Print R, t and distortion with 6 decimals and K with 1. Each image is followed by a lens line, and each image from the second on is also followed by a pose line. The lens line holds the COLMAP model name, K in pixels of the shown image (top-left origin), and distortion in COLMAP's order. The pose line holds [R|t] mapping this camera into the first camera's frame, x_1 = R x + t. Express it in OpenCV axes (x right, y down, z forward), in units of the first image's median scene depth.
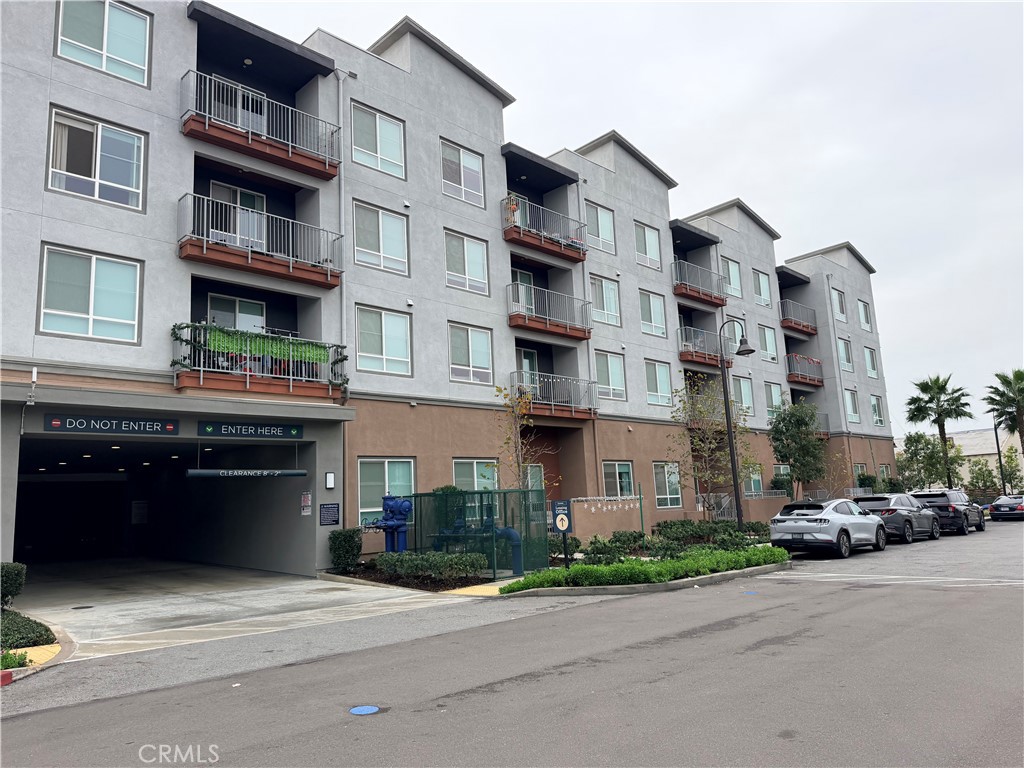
lens RADIAL K [[720.1, 0, 510.1], [0, 720.1, 376.1], [0, 0, 1]] dist [0.032083, -0.005336]
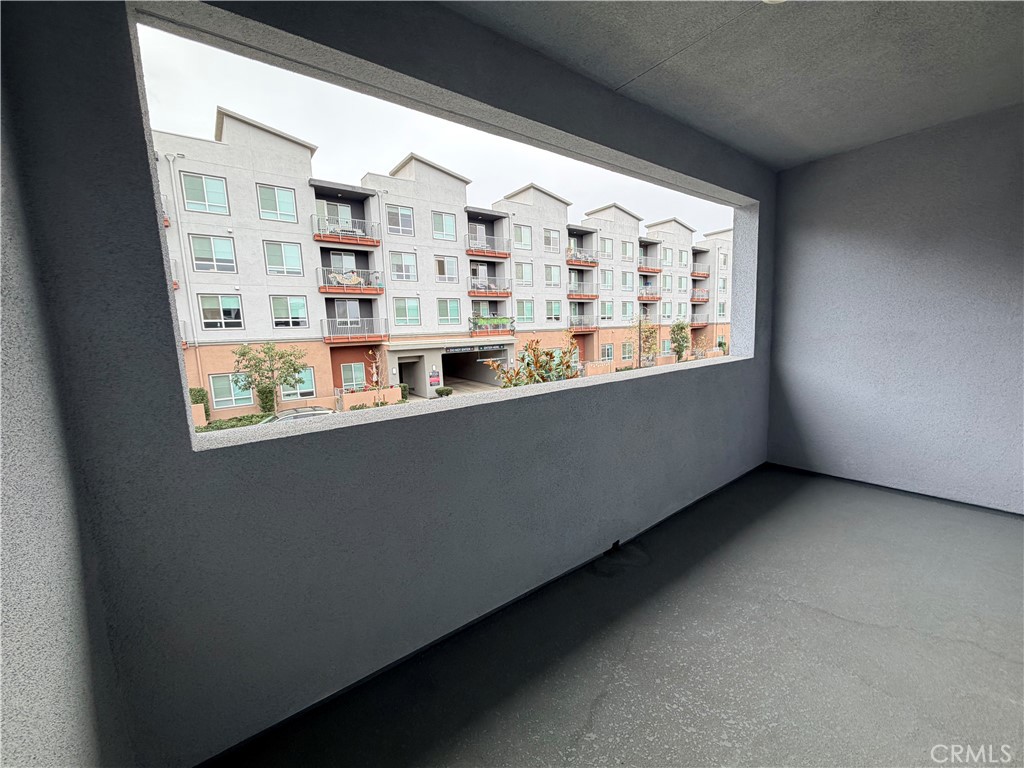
lens RADIAL K [[409.3, 0, 505.1], [0, 409.3, 385.2], [0, 0, 1]] dist [-0.002261, 0.001989]
pose [[0.990776, 0.027181, -0.132753, -0.024317], [0.015054, 0.951534, 0.307175, -0.281632], [0.134668, -0.306340, 0.942348, -0.699171]]
